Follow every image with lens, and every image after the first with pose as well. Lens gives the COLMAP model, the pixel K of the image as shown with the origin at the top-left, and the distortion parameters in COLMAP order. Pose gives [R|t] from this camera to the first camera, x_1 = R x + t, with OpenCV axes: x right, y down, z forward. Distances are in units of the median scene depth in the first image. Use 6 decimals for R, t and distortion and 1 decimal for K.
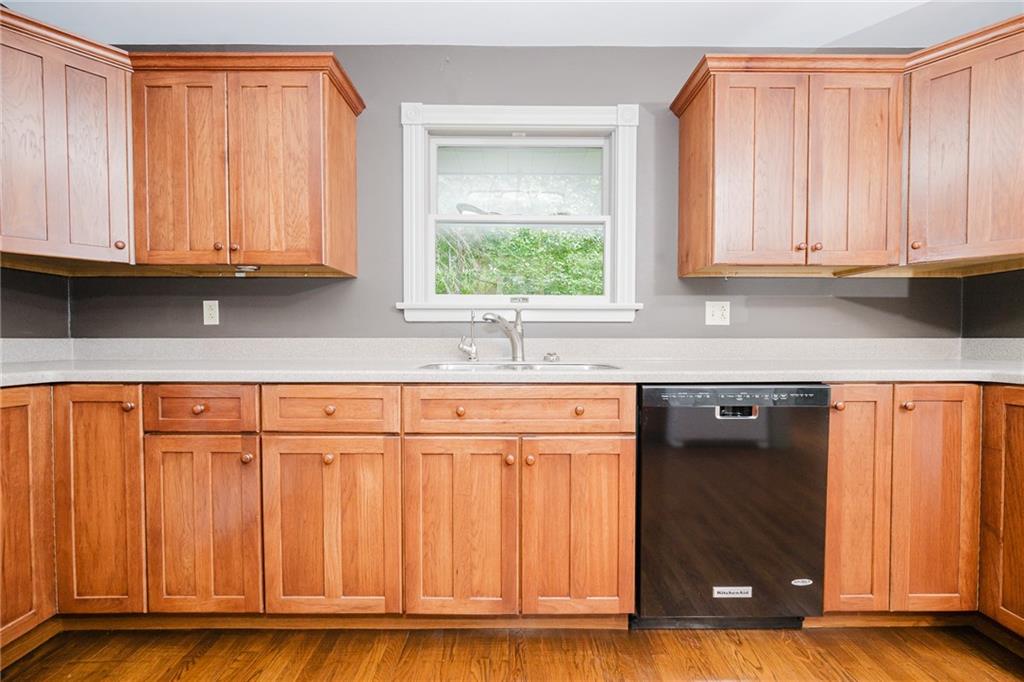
lens RADIAL K [[399.0, 0, 515.2], [0, 399.0, 348.9], [0, 0, 1]] dist [-0.000709, -0.000115]
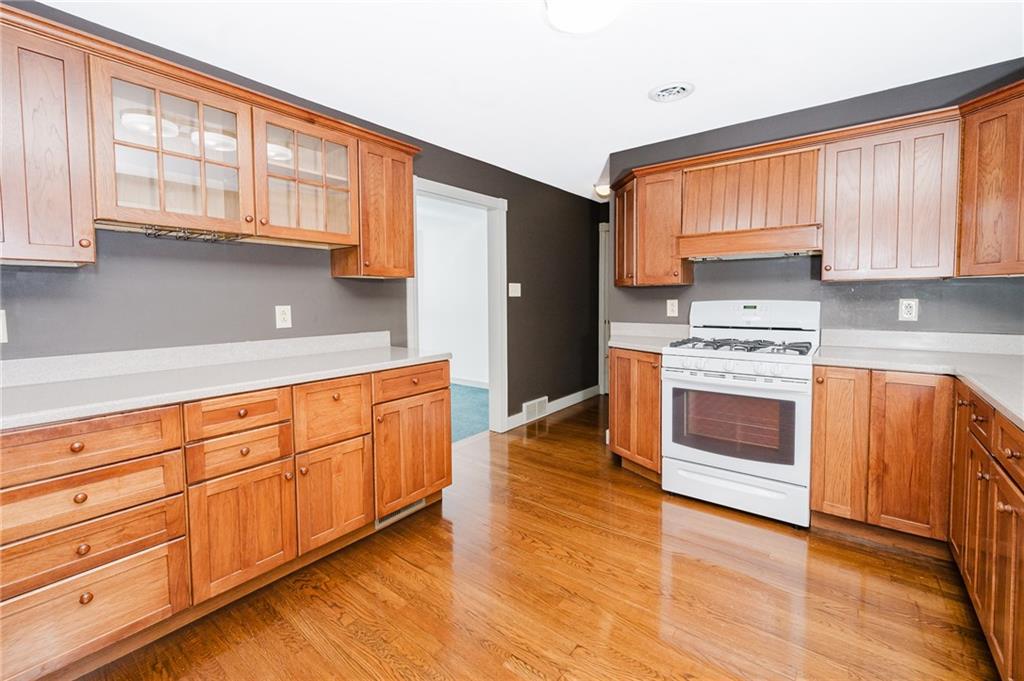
lens RADIAL K [[431.9, 0, 512.2], [0, 431.9, 319.1], [0, 0, 1]] dist [0.000089, -0.000138]
pose [[-0.618355, 0.045415, -0.784585, 0.893825], [-0.010062, 0.997790, 0.065687, -0.182263], [0.785834, 0.048512, -0.616531, 0.695327]]
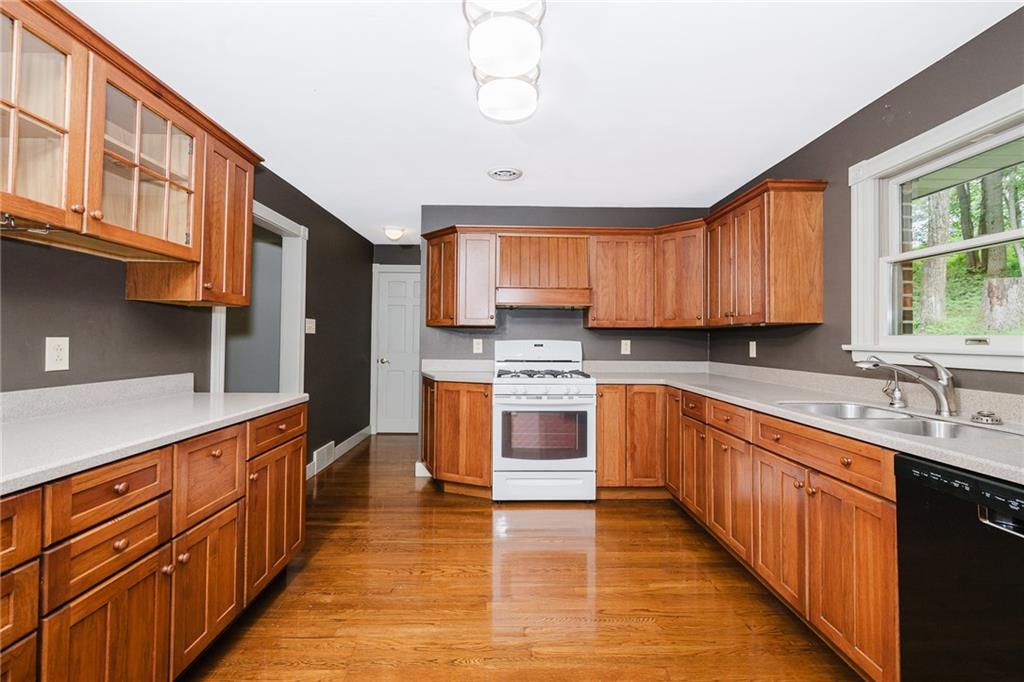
lens RADIAL K [[432.0, 0, 513.5], [0, 432.0, 332.0], [0, 0, 1]] dist [0.000179, -0.000151]
pose [[0.017450, -0.016539, -0.999711, 1.301389], [-0.033075, 0.999306, -0.017110, -0.144602], [0.999301, 0.033364, 0.016891, 0.068041]]
